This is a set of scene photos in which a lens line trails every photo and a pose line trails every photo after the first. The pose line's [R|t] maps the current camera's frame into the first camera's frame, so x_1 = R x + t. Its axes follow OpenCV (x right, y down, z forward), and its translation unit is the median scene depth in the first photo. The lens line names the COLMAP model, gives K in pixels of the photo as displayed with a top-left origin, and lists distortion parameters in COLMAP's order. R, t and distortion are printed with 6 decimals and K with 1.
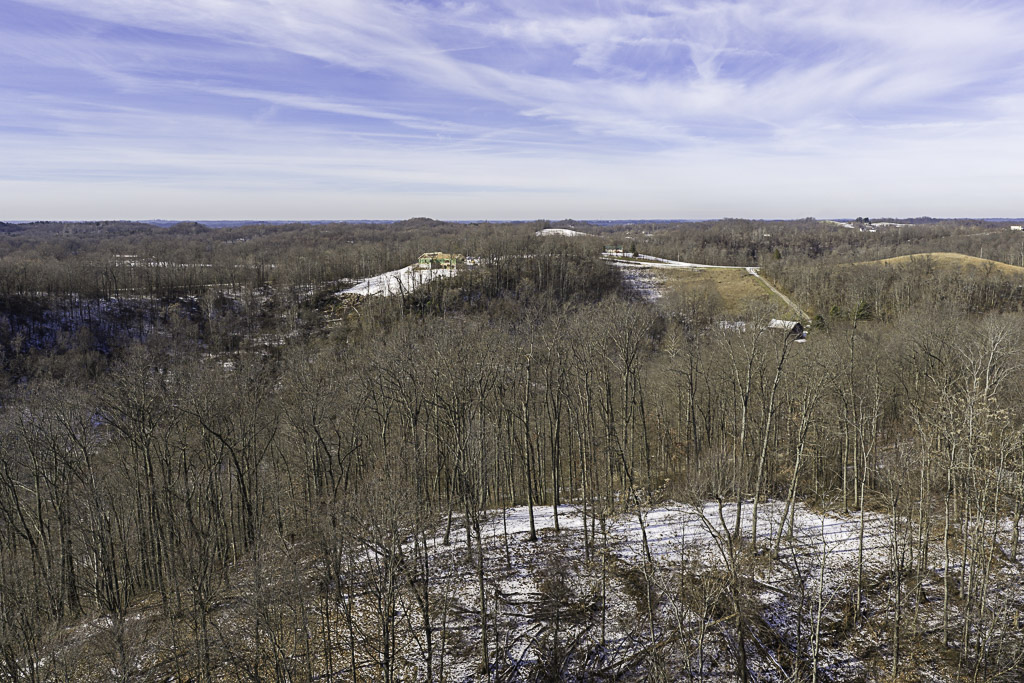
lens RADIAL K [[859.5, 0, 512.0], [0, 859.5, 341.5], [0, 0, 1]] dist [0.039338, -0.044907]
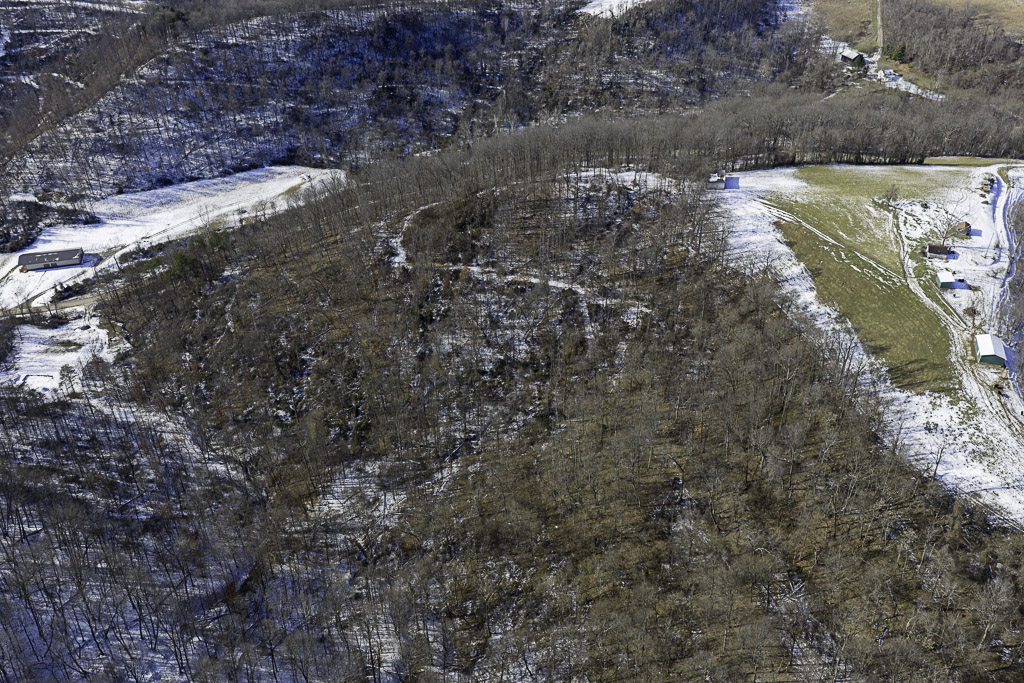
lens RADIAL K [[859.5, 0, 512.0], [0, 859.5, 341.5], [0, 0, 1]] dist [0.039338, -0.044907]
pose [[0.957815, 0.145241, -0.247982, 0.195014], [-0.023442, 0.899503, 0.436285, -0.220278], [0.286427, -0.412068, 0.864962, -0.789417]]
